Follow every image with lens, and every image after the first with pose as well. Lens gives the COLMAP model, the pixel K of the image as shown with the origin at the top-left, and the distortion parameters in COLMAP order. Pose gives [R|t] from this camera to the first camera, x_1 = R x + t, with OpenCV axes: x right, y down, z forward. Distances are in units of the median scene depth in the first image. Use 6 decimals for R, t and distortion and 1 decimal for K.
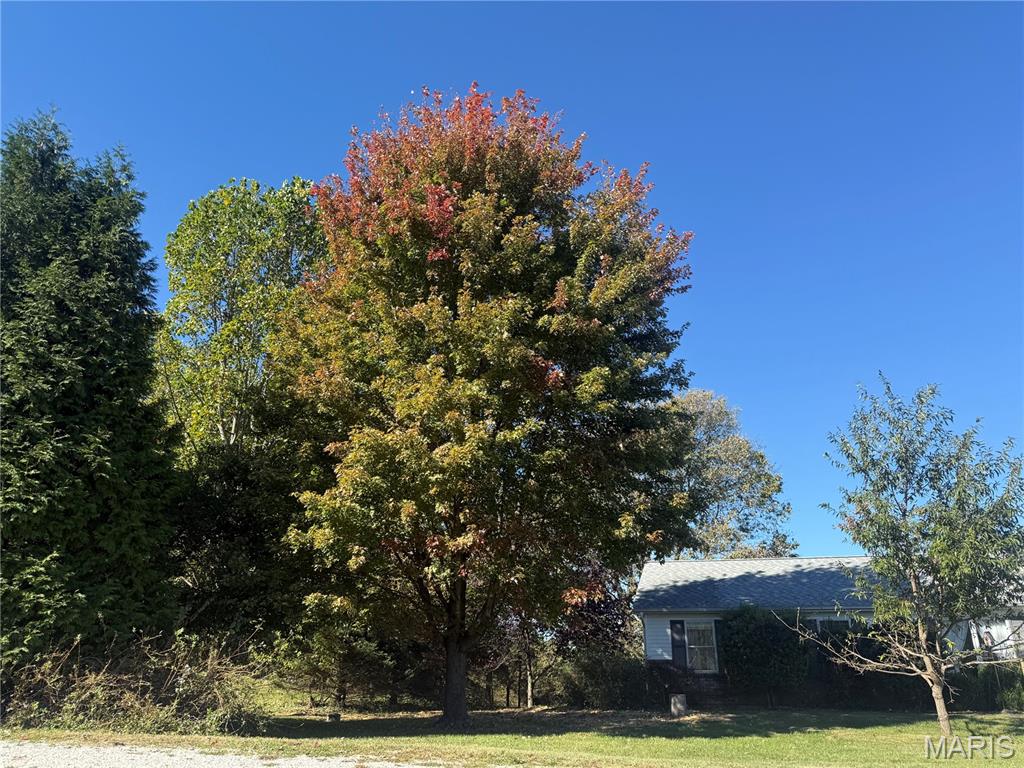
lens RADIAL K [[710.8, 0, 475.9], [0, 710.8, 379.6], [0, 0, 1]] dist [0.087264, -0.107135]
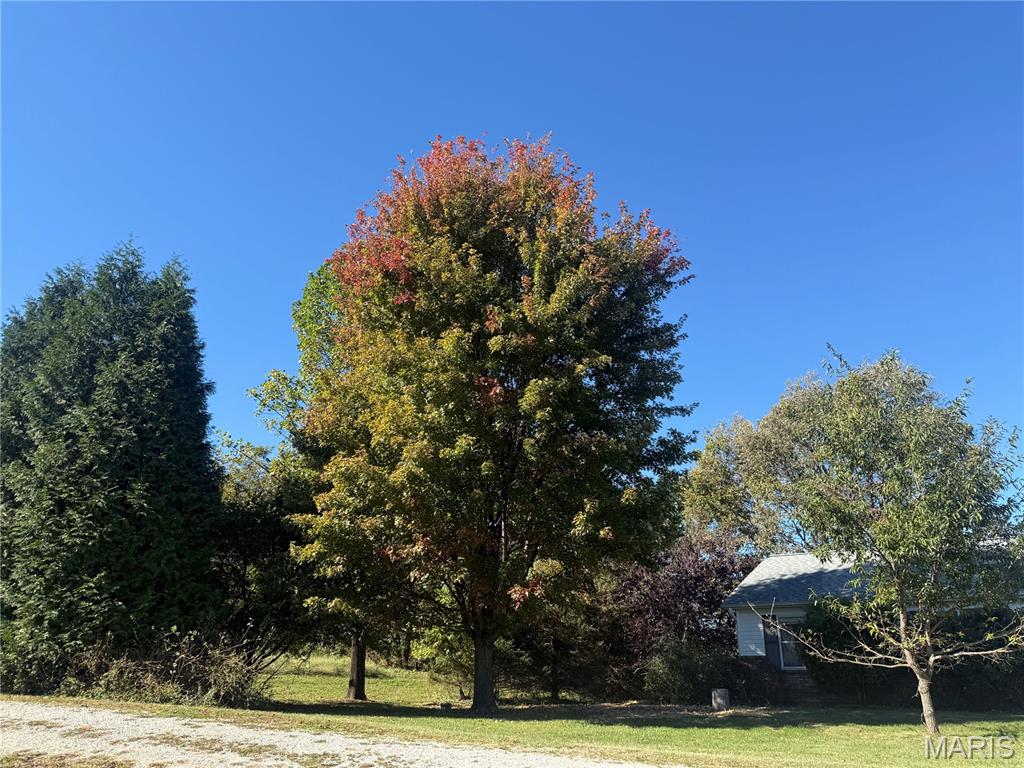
lens RADIAL K [[714.8, 0, 512.0], [0, 714.8, 384.0], [0, 0, 1]] dist [0.093738, -0.126653]
pose [[0.933223, -0.126779, -0.336187, 0.511389], [0.127508, 0.991636, -0.020004, 0.006883], [0.335911, -0.024198, 0.941583, -0.028779]]
